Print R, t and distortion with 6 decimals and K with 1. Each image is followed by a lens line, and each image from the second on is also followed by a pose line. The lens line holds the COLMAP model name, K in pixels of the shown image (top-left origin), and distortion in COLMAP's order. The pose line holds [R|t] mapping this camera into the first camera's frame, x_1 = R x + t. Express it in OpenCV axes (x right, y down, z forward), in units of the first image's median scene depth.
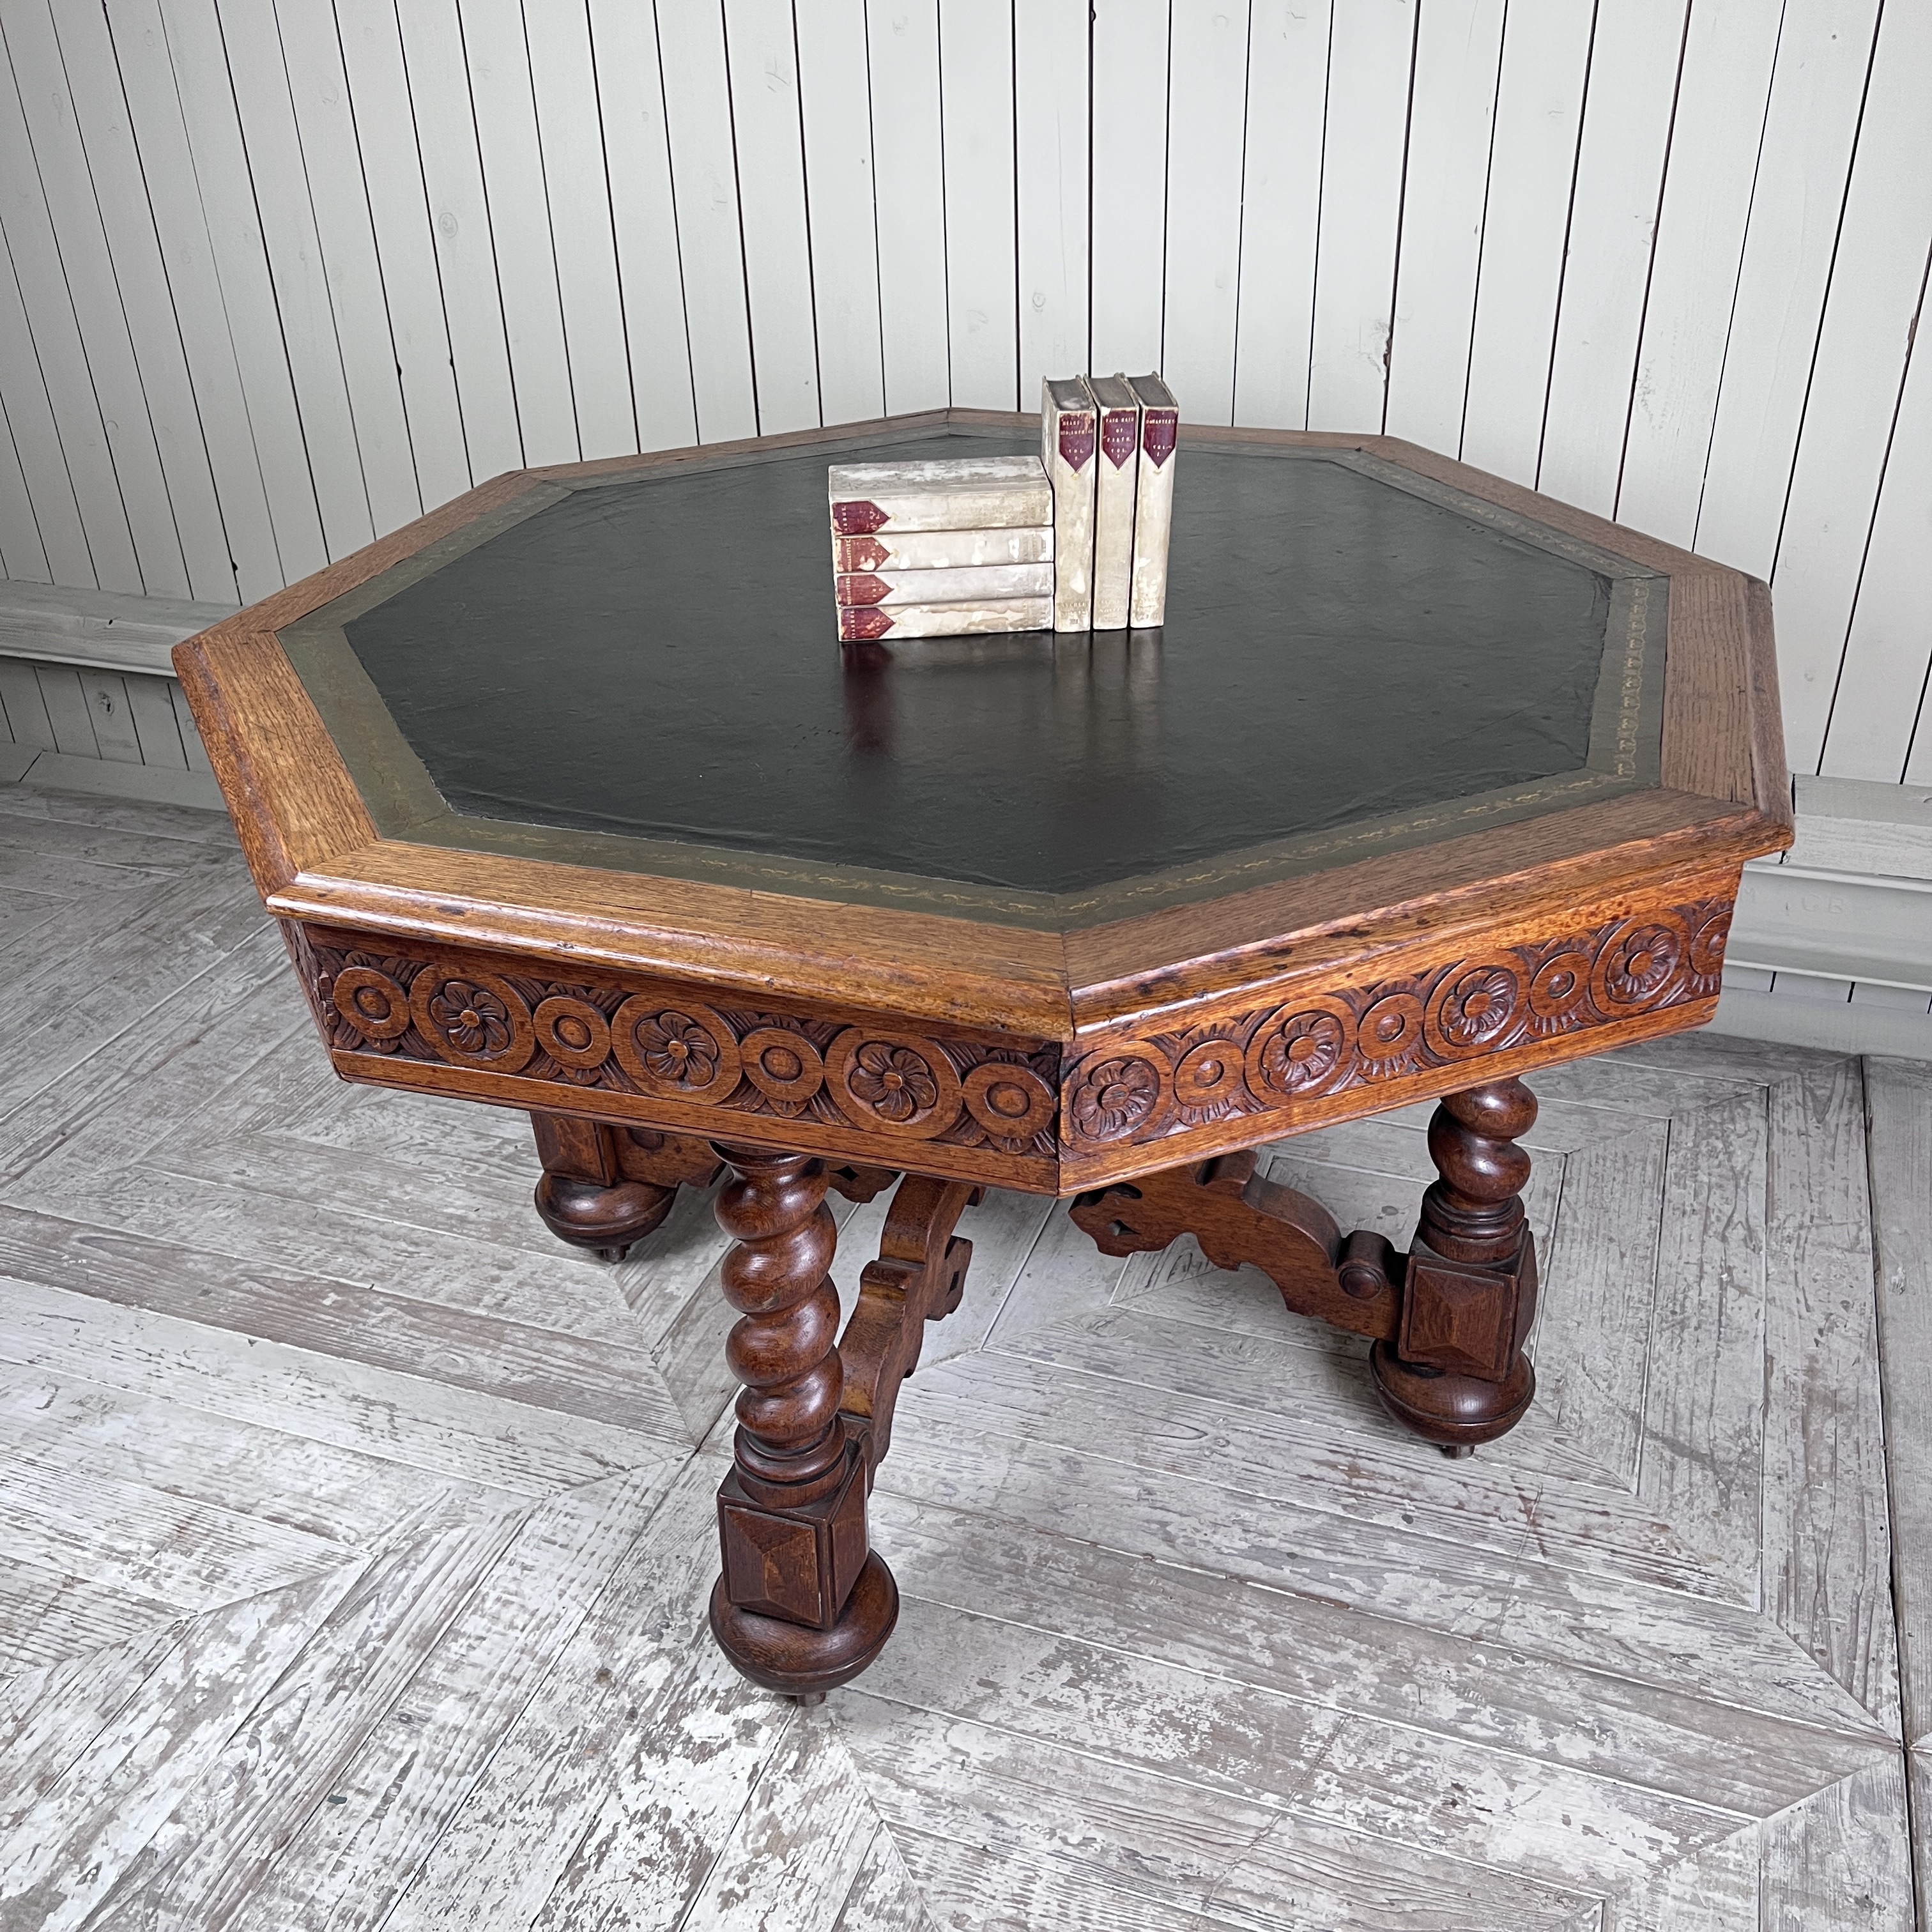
lens RADIAL K [[1945.7, 0, 970.4], [0, 1945.7, 977.5], [0, 0, 1]] dist [0.006641, 0.000000]
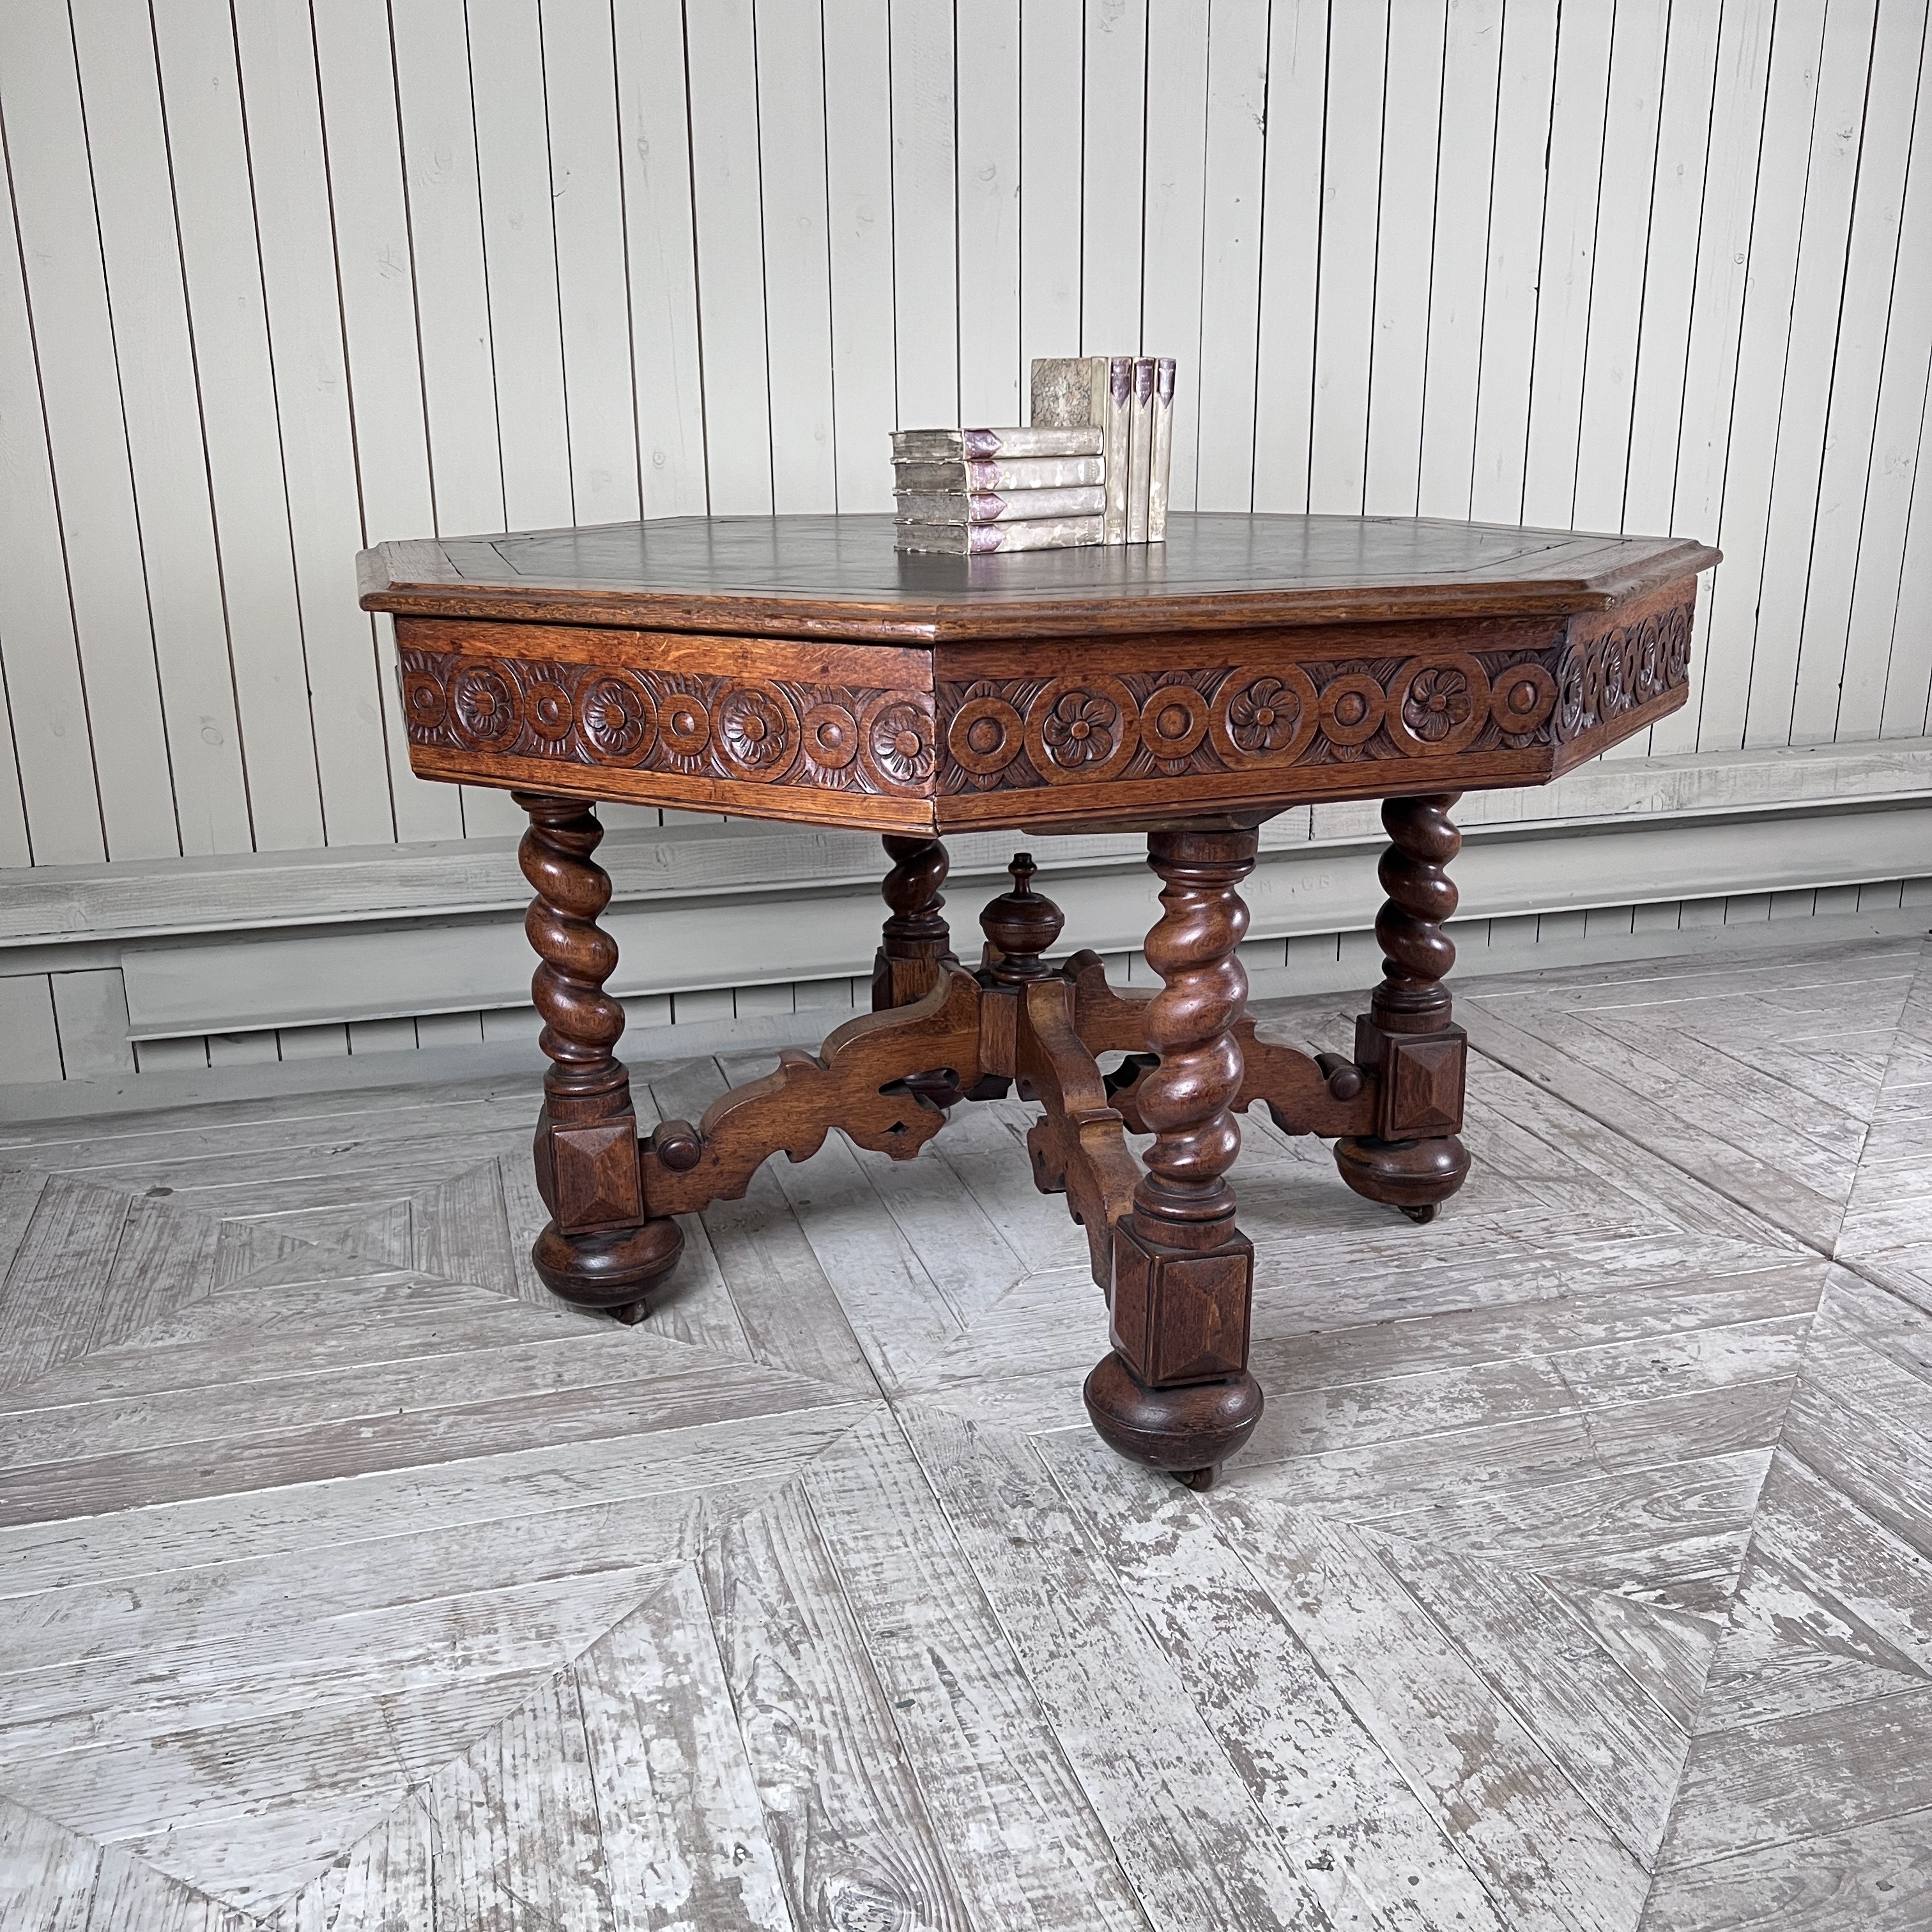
lens RADIAL K [[1945.7, 0, 970.1], [0, 1945.7, 948.2], [0, 0, 1]] dist [0.006641, 0.000000]
pose [[0.811955, -0.143191, 0.565884, -0.754997], [0.284051, 0.943844, -0.168739, 0.244065], [-0.509945, 0.297749, 0.807033, 0.132425]]
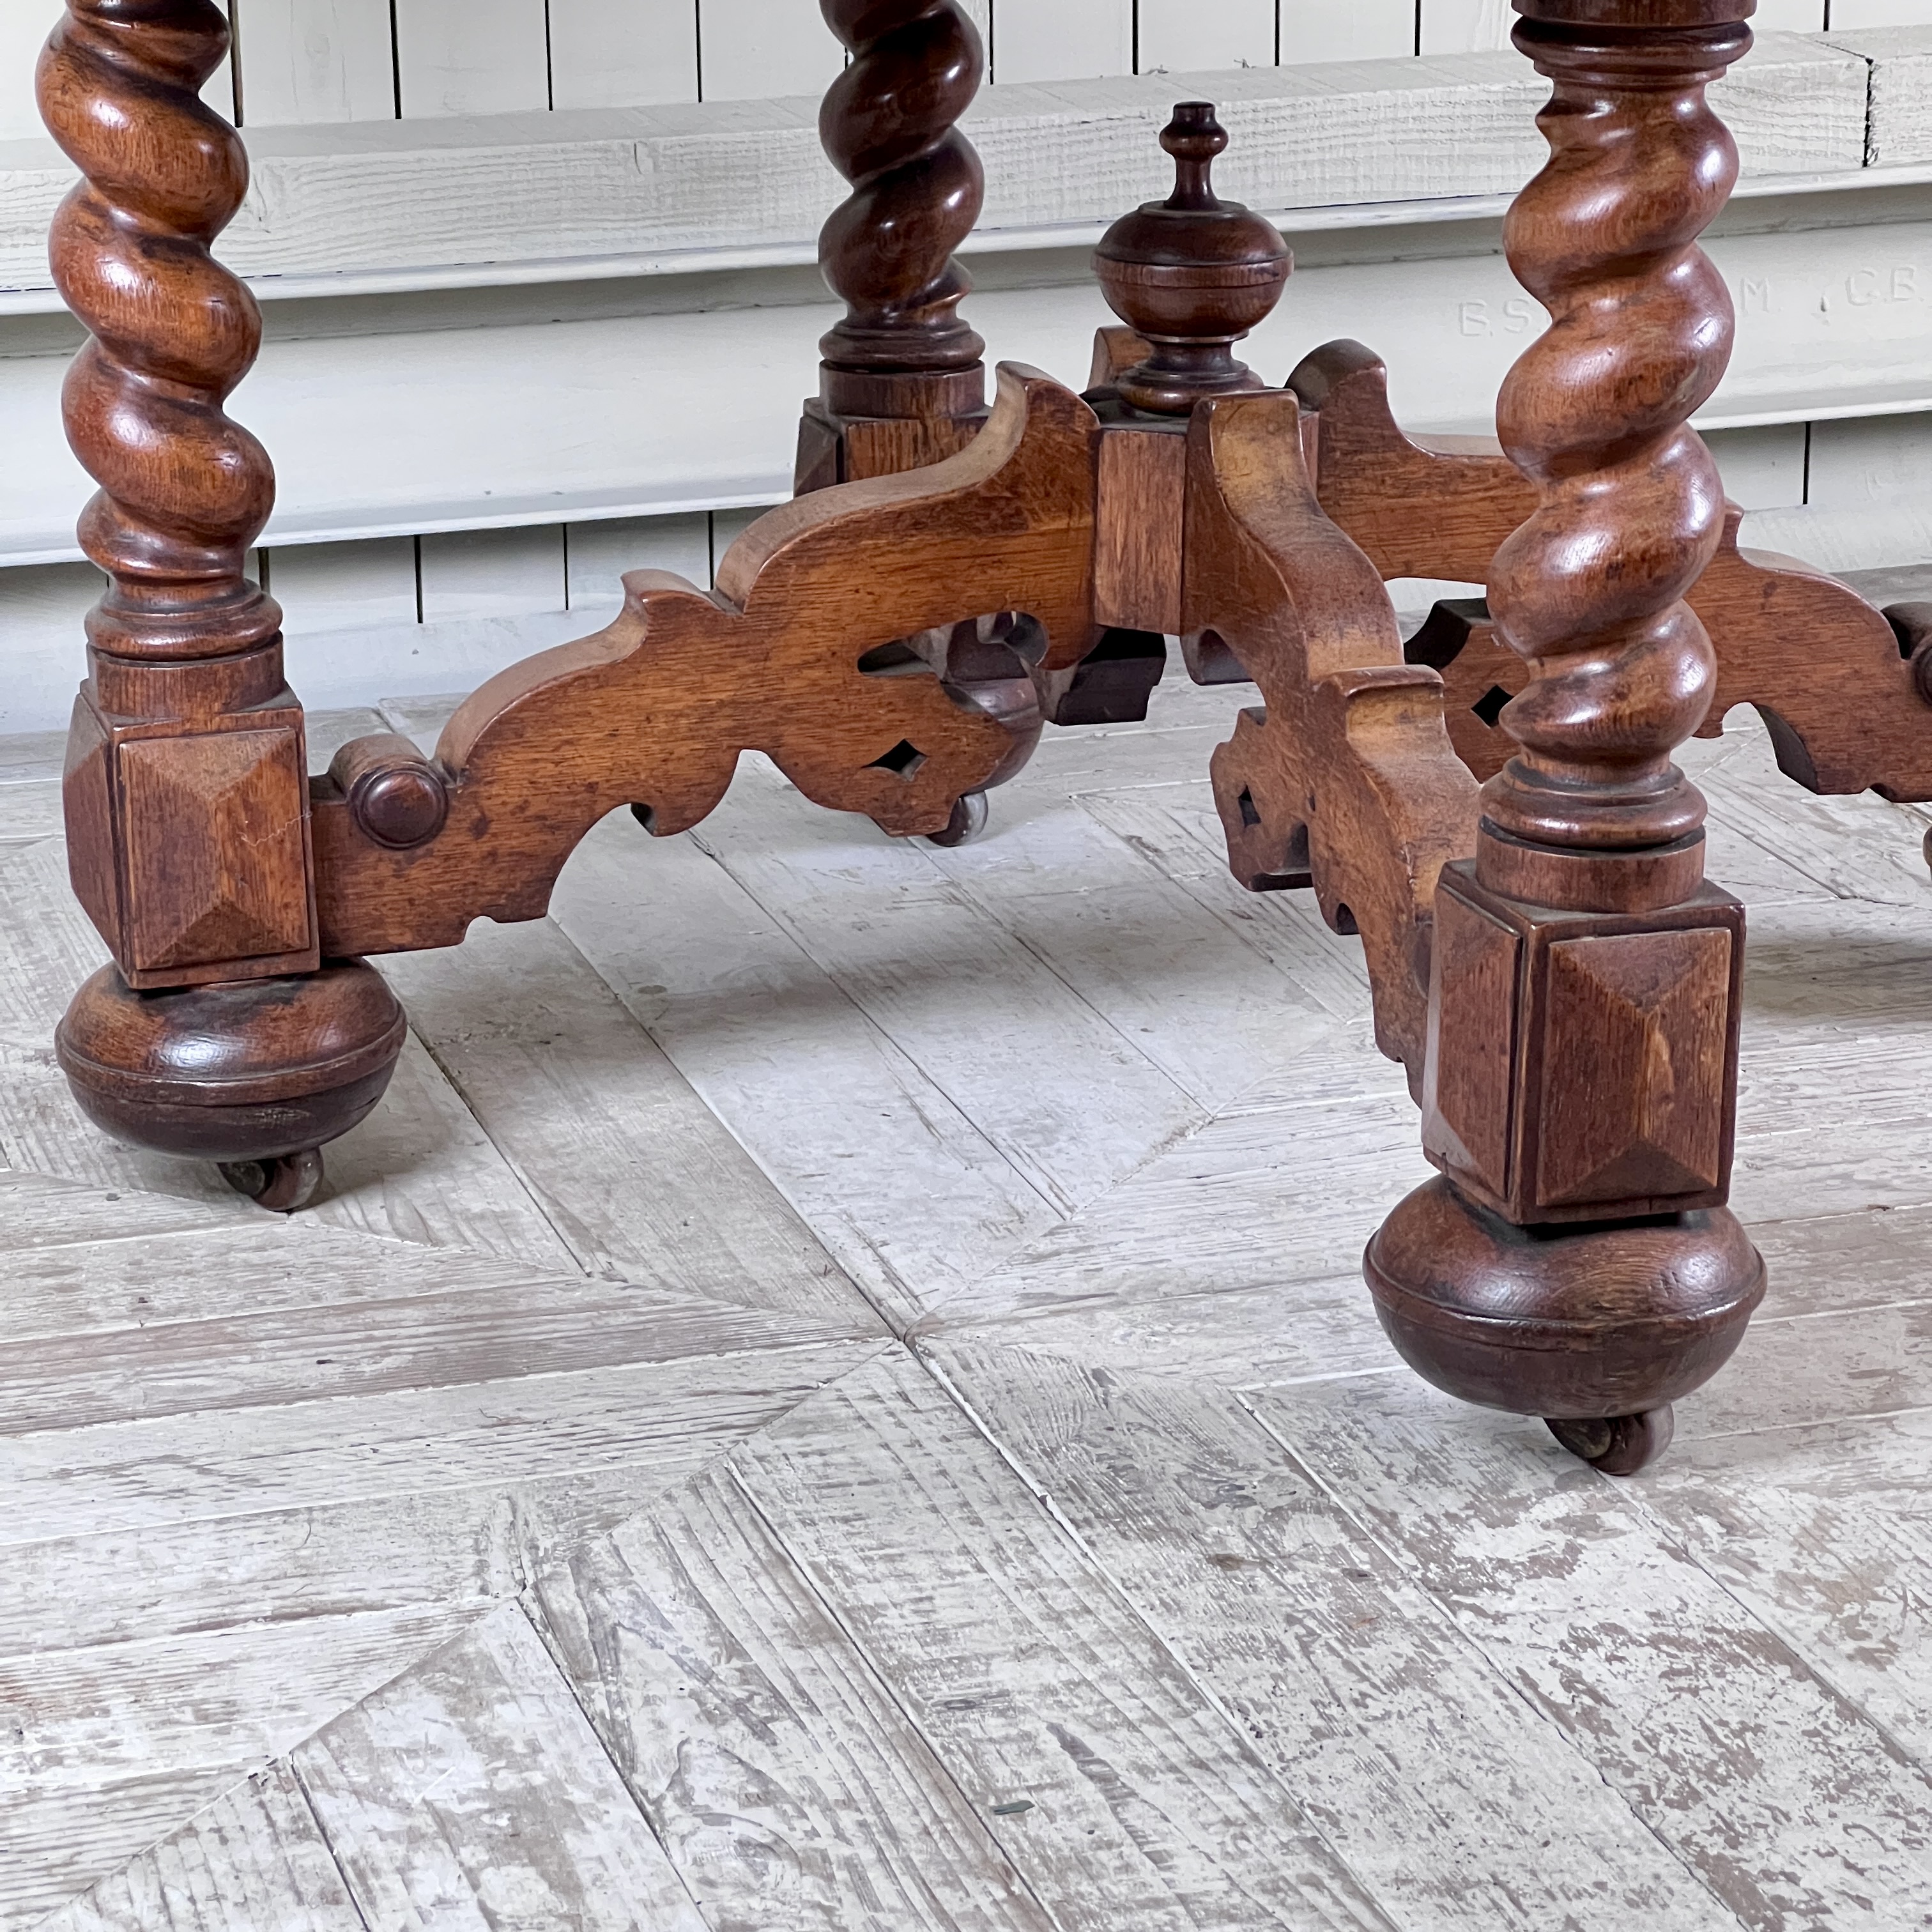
lens RADIAL K [[5797.5, 0, 960.3], [0, 5797.5, 973.5], [0, 0, 1]] dist [0.142237, 0.000000]
pose [[0.799417, -0.168092, 0.576781, -1.027047], [0.293628, 0.946900, -0.131011, 0.404294], [-0.524132, 0.274092, 0.806325, -0.083525]]
